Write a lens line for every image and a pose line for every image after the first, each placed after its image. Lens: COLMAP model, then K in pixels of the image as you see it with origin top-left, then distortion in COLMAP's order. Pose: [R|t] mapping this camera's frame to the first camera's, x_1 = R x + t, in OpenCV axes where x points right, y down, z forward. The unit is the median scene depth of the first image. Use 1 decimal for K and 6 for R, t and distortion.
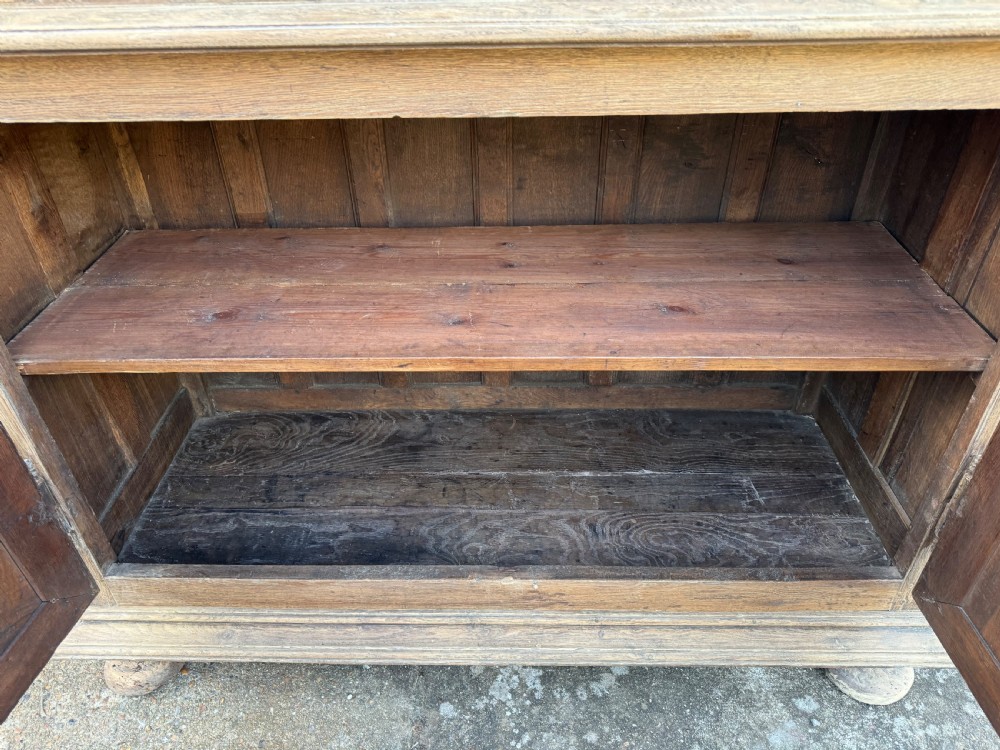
lens RADIAL K [[692.8, 0, 502.3], [0, 692.8, 368.1], [0, 0, 1]] dist [0.044891, -0.057455]
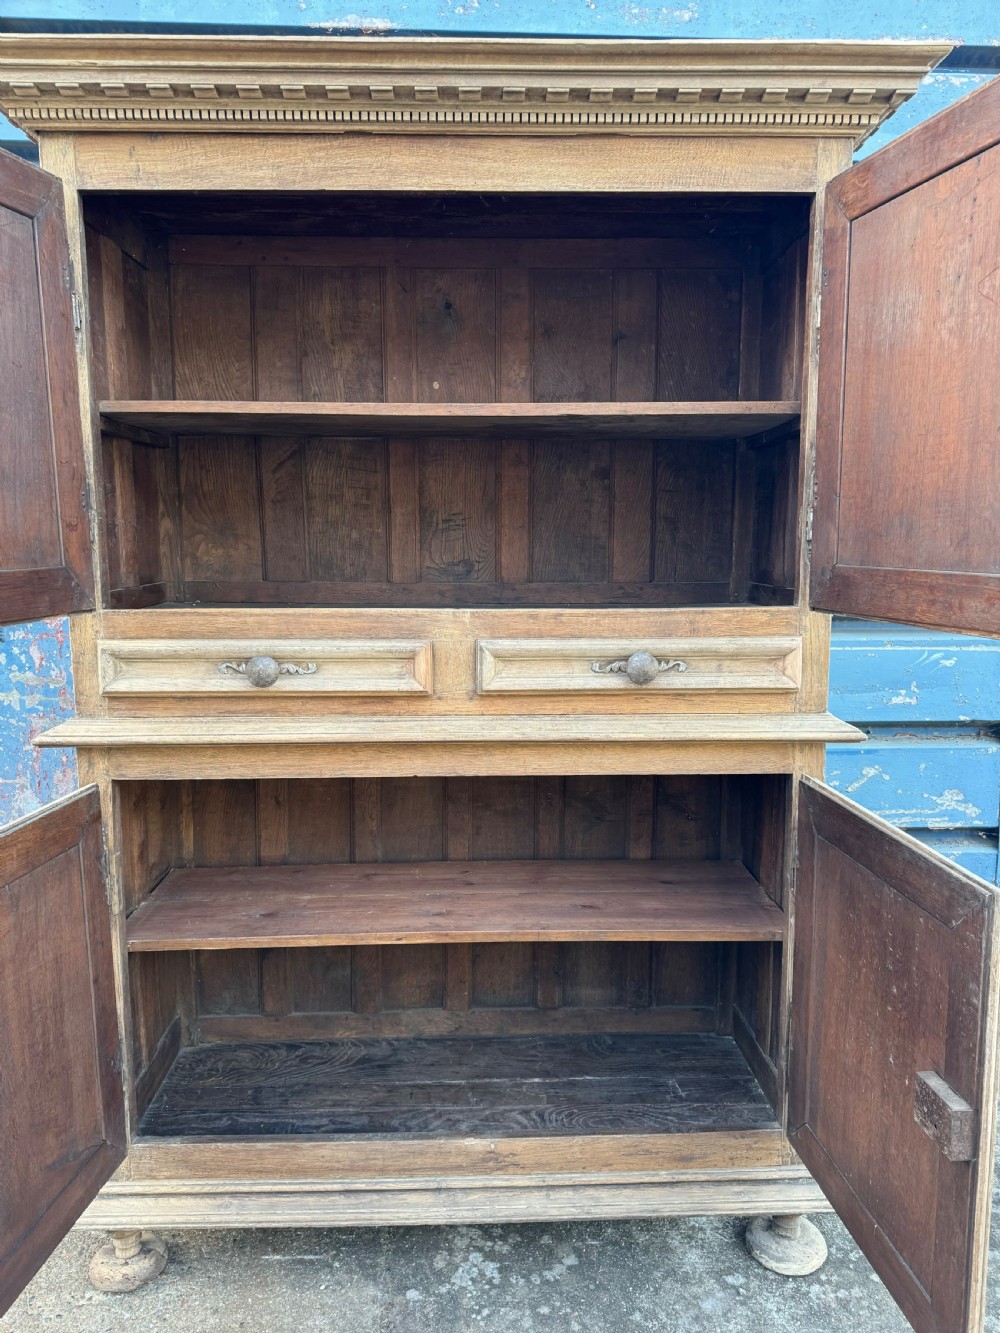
lens RADIAL K [[923.5, 0, 501.5], [0, 923.5, 674.3], [0, 0, 1]] dist [0.044891, -0.057455]
pose [[0.998214, 0.012658, 0.058380, -0.039041], [0.016637, 0.879715, -0.475210, 0.338695], [-0.057373, 0.475332, 0.877934, -0.770076]]
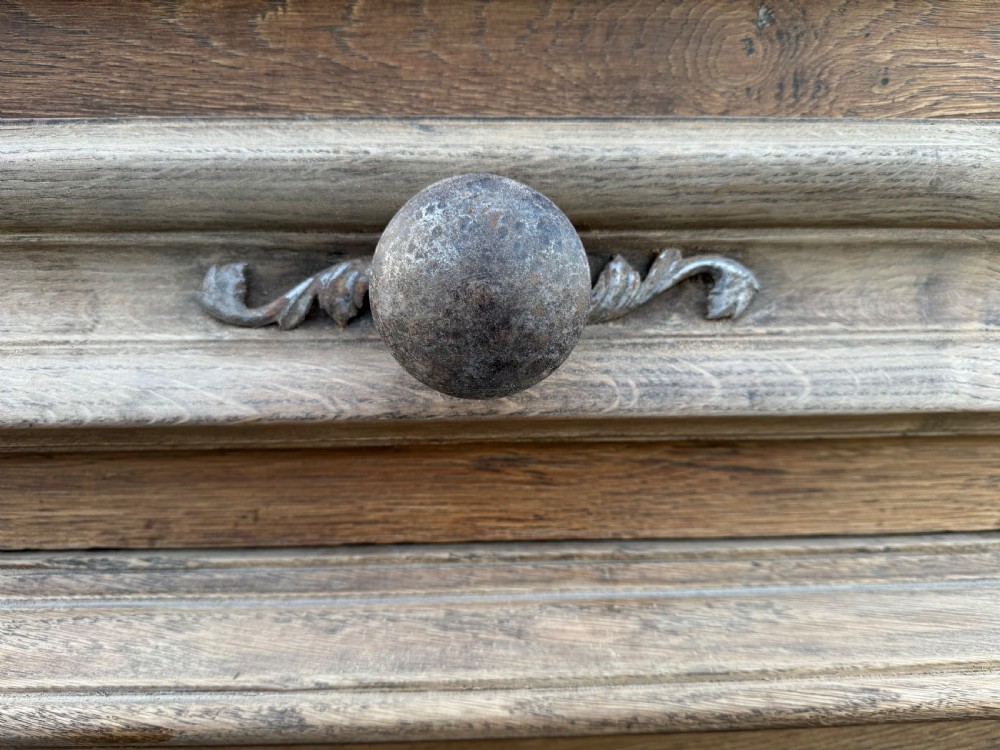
lens RADIAL K [[731.6, 0, 524.0], [0, 731.6, 371.6], [0, 0, 1]] dist [-0.036741, -0.004598]
pose [[0.996795, 0.007933, 0.079598, 0.249548], [0.029606, 0.887822, -0.459233, -0.232846], [-0.074312, 0.460118, 0.884742, 0.293505]]
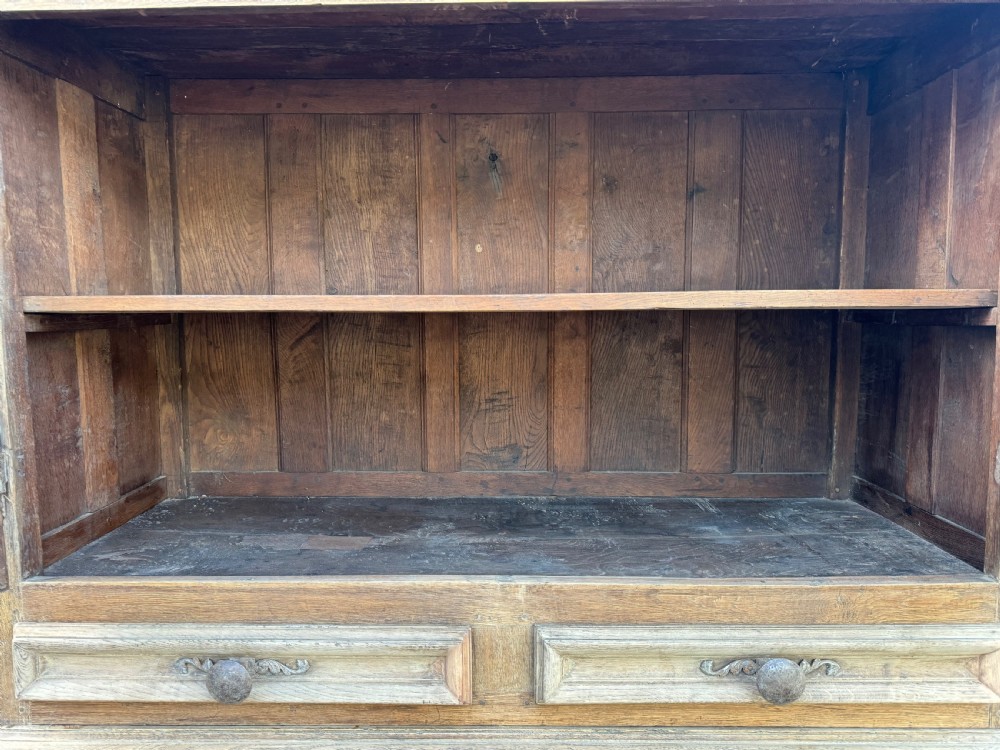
lens RADIAL K [[675.6, 0, 499.6], [0, 675.6, 382.4], [0, 0, 1]] dist [0.018936, -0.017536]
pose [[0.999706, 0.014413, 0.019505, -0.052305], [-0.002493, 0.861055, -0.508506, -0.233349], [-0.024124, 0.508308, 0.860837, -0.315846]]
